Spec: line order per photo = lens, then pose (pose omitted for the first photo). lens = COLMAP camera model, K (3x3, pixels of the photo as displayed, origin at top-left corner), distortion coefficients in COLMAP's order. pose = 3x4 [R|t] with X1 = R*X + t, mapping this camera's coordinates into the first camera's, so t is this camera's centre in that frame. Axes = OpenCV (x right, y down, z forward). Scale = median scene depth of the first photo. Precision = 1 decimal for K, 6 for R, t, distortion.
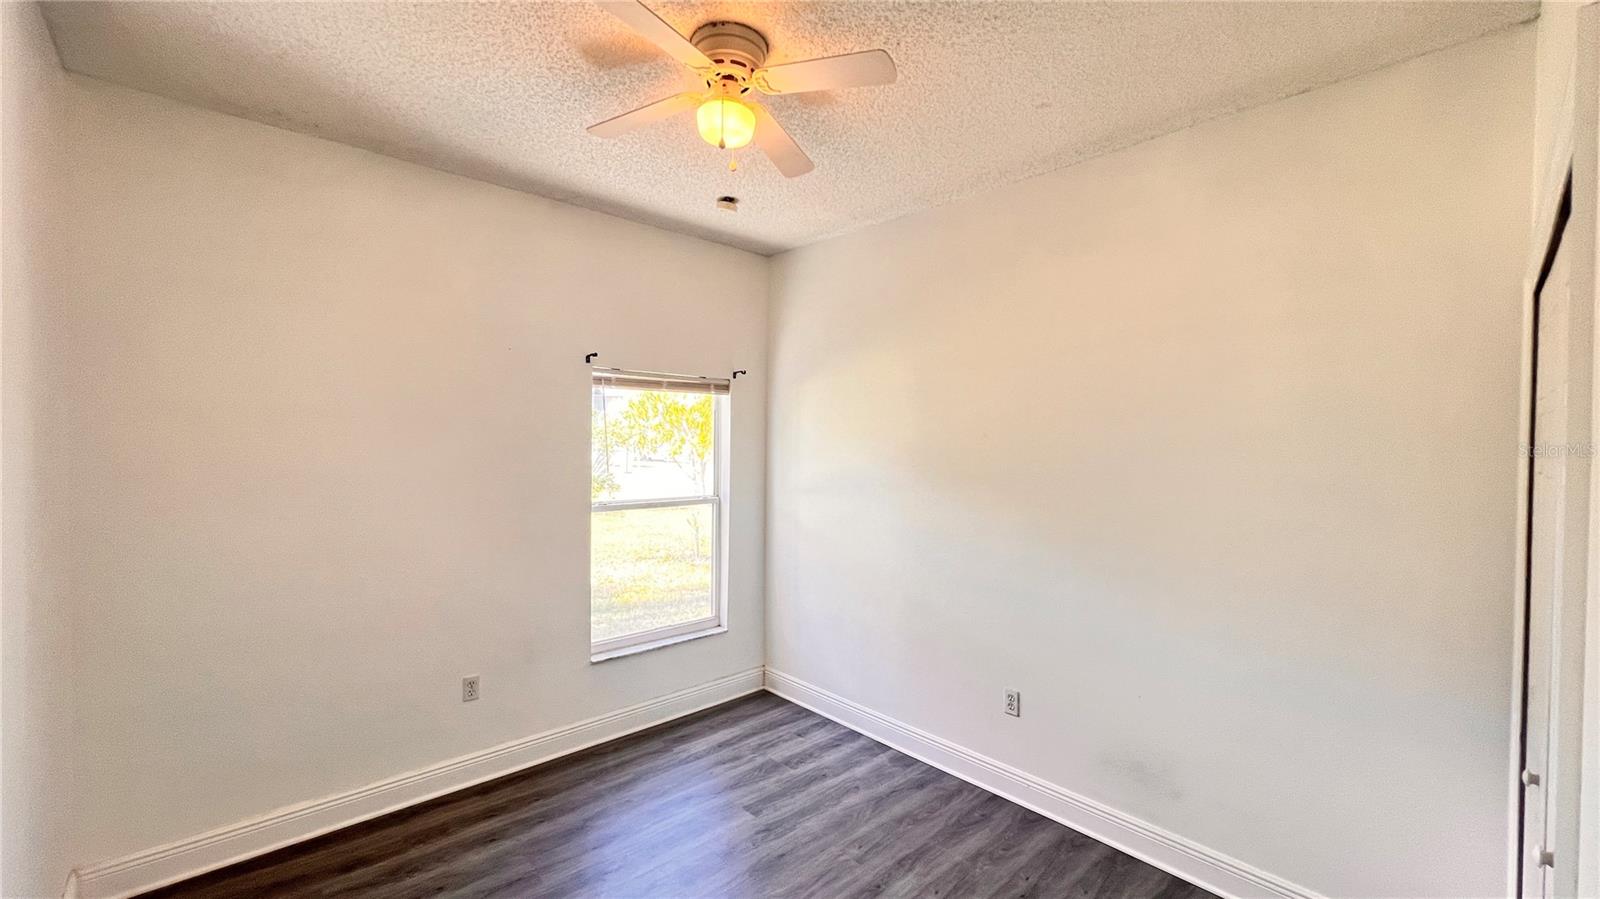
lens RADIAL K [[643.1, 0, 797.8], [0, 643.1, 453.1], [0, 0, 1]] dist [0.002751, -0.000074]
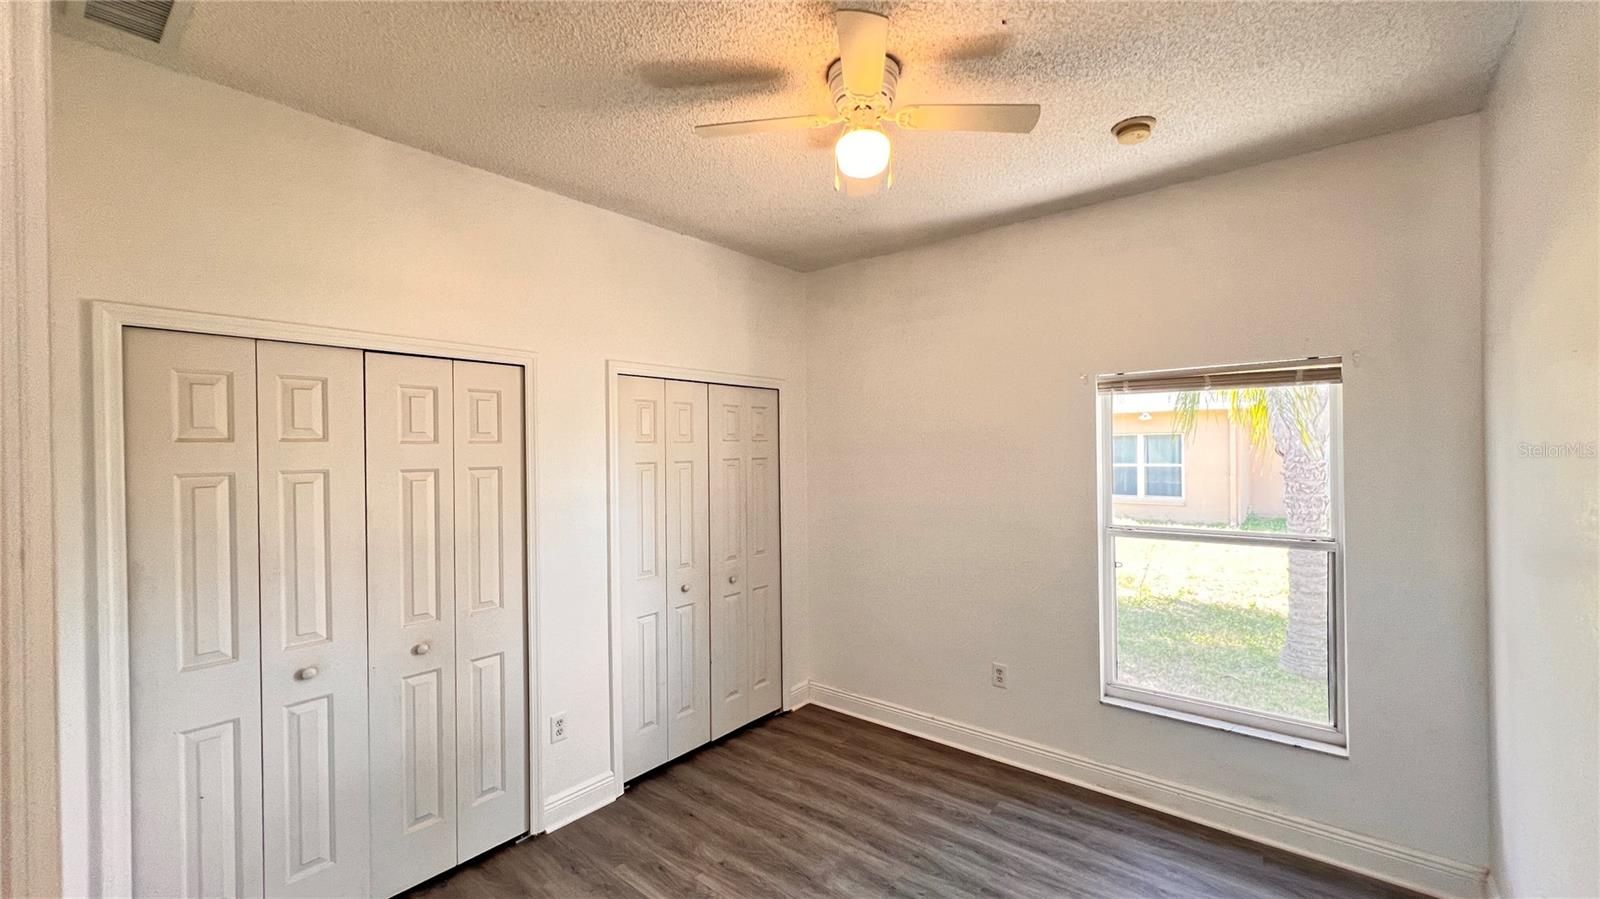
lens RADIAL K [[643.1, 0, 797.8], [0, 643.1, 453.1], [0, 0, 1]] dist [0.002751, -0.000074]
pose [[0.150785, -0.003753, -0.988559, 0.479752], [-0.015315, 0.999864, -0.006132, -0.010124], [0.988448, 0.016064, 0.150707, 0.409425]]
